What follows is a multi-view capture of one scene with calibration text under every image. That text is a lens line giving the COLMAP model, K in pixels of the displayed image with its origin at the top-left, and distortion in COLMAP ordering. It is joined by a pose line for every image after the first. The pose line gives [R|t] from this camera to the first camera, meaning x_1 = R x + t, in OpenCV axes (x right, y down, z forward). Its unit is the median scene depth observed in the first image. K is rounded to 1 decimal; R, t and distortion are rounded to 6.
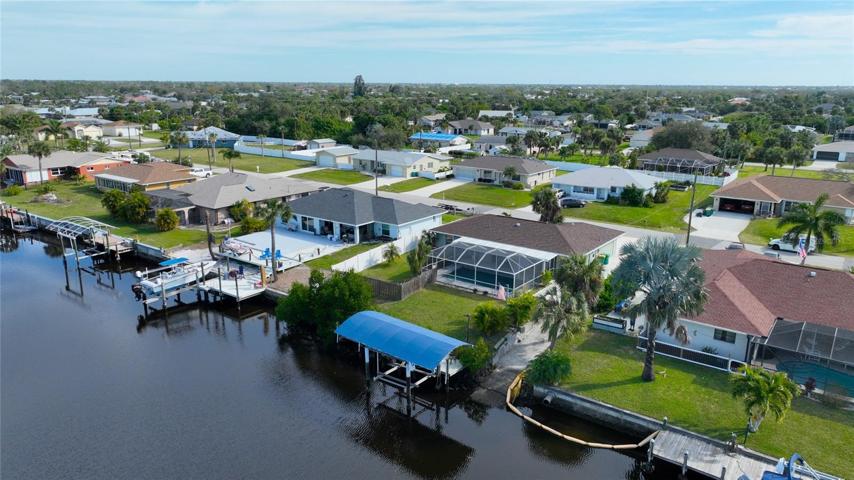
lens RADIAL K [[598.8, 0, 427.0], [0, 598.8, 240.0], [0, 0, 1]] dist [0.001117, 0.000663]
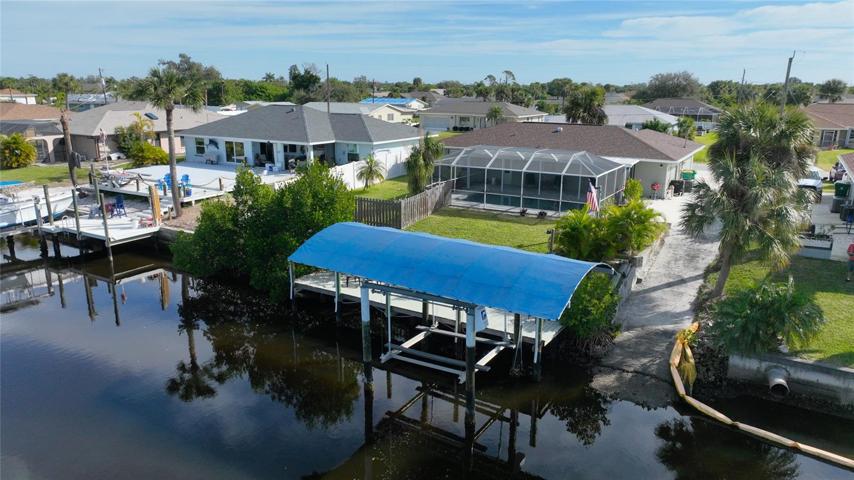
lens RADIAL K [[598.8, 0, 427.0], [0, 598.8, 240.0], [0, 0, 1]] dist [0.001117, 0.000663]
pose [[0.994540, -0.025365, 0.101224, -0.069097], [0.025966, 0.999652, -0.004618, 0.103442], [-0.101072, 0.007221, 0.994853, 0.389643]]
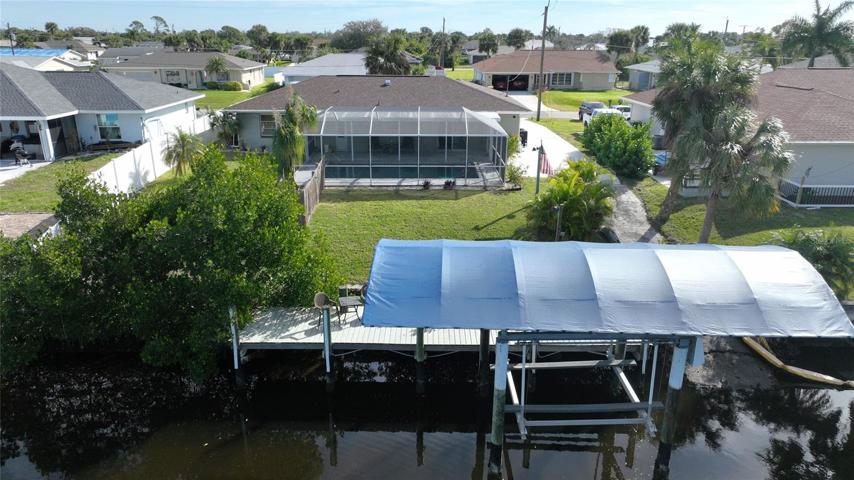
lens RADIAL K [[628.3, 0, 430.2], [0, 628.3, 208.1], [0, 0, 1]] dist [0.001256, 0.001517]
pose [[0.790127, -0.162268, 0.591074, -0.208616], [0.155015, 0.985874, 0.063434, 0.065501], [-0.593017, 0.041504, 0.804119, 0.541908]]
